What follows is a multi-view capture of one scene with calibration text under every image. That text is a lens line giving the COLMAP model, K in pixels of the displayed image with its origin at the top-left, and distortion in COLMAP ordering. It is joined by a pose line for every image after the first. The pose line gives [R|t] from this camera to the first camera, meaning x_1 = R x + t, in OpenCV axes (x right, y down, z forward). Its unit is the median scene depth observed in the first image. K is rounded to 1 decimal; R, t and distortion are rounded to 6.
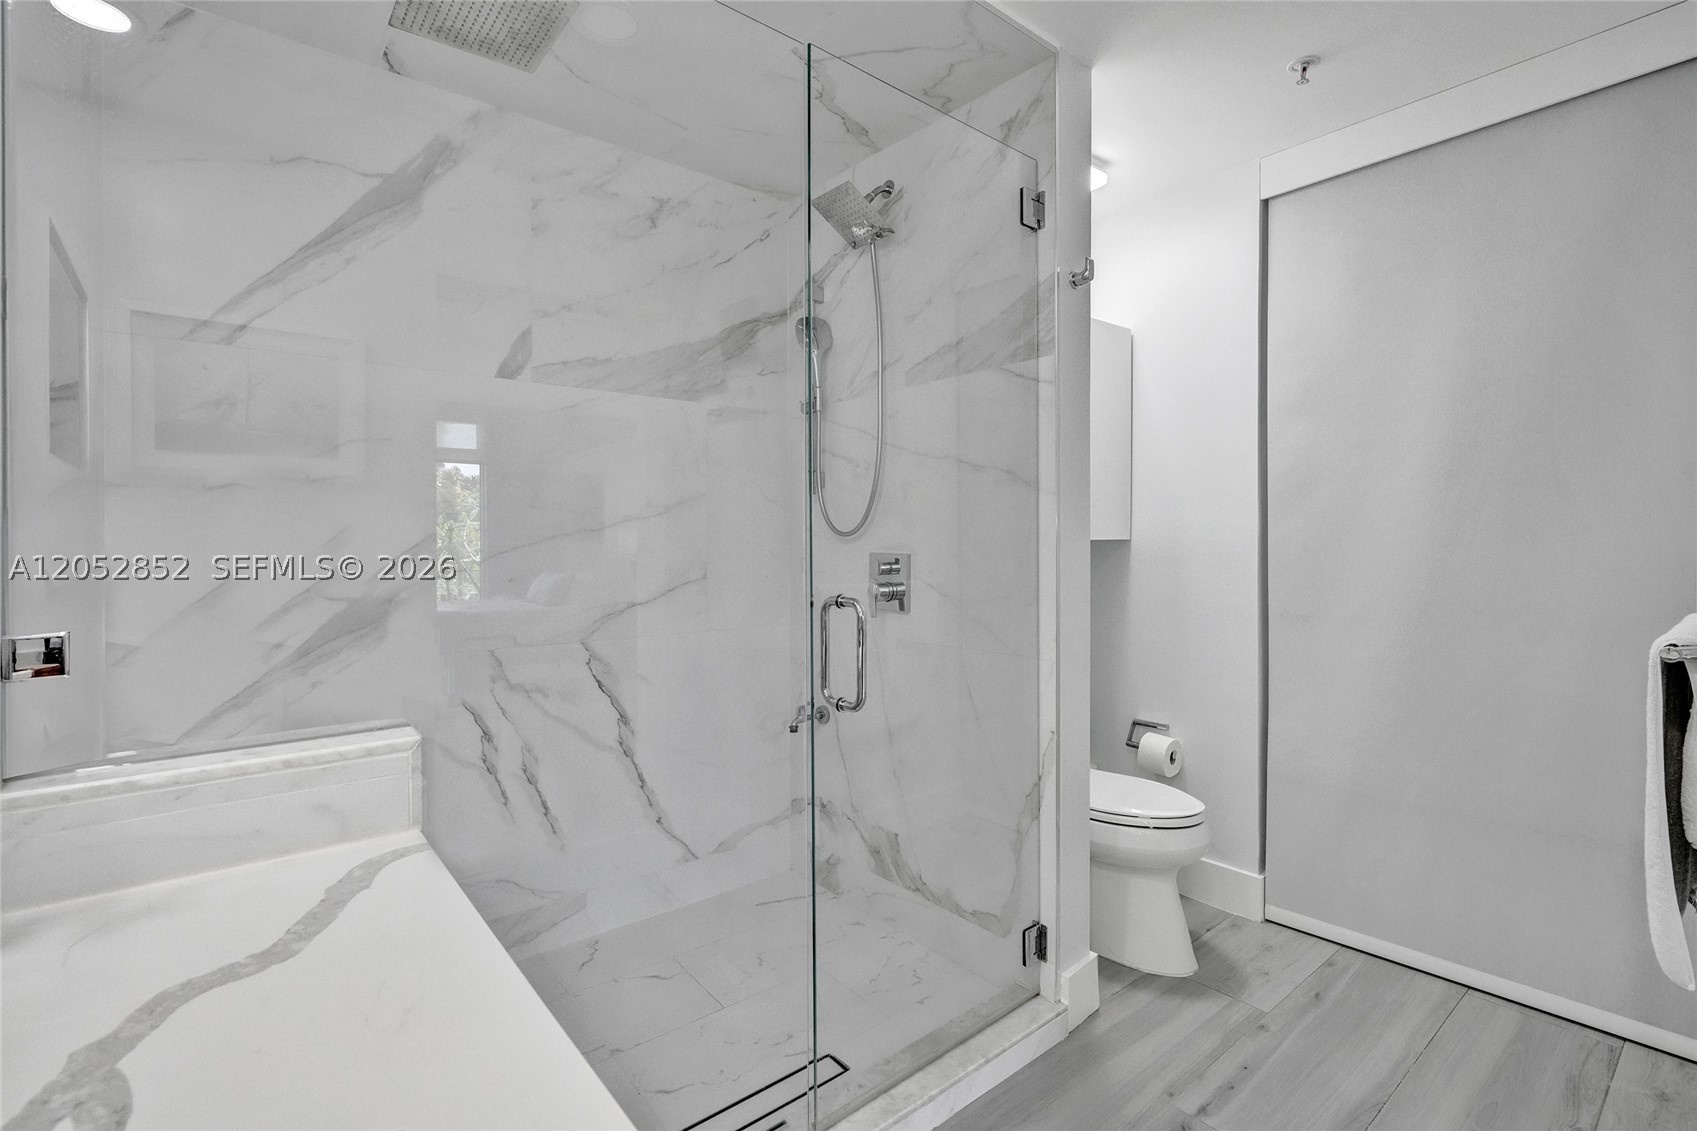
lens RADIAL K [[783.1, 0, 858.6], [0, 783.1, 544.6], [0, 0, 1]] dist [-0.004569, 0.000172]
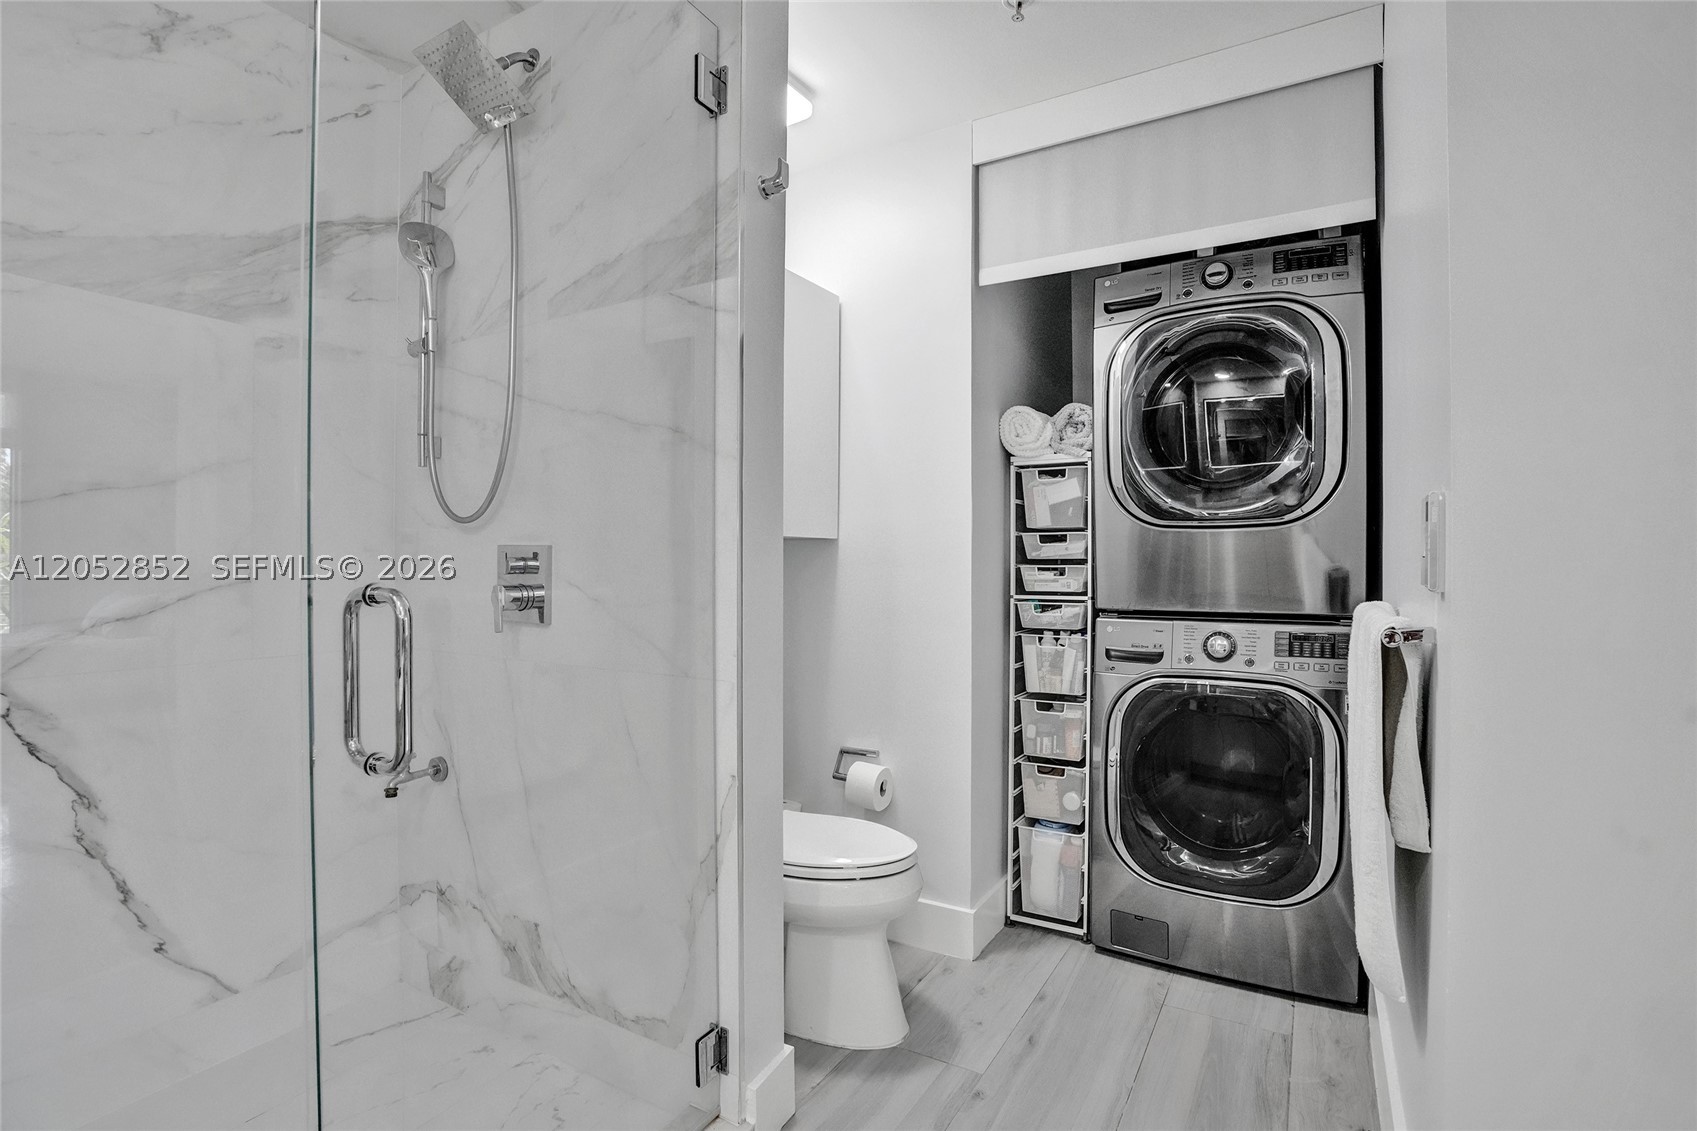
lens RADIAL K [[798.0, 0, 859.9], [0, 798.0, 550.2], [0, 0, 1]] dist [-0.053581, 0.016652]
pose [[0.939482, 0.011632, 0.342400, 0.081617], [-0.002804, 0.999651, -0.026267, 0.034543], [-0.342586, 0.023718, 0.939187, 0.194968]]
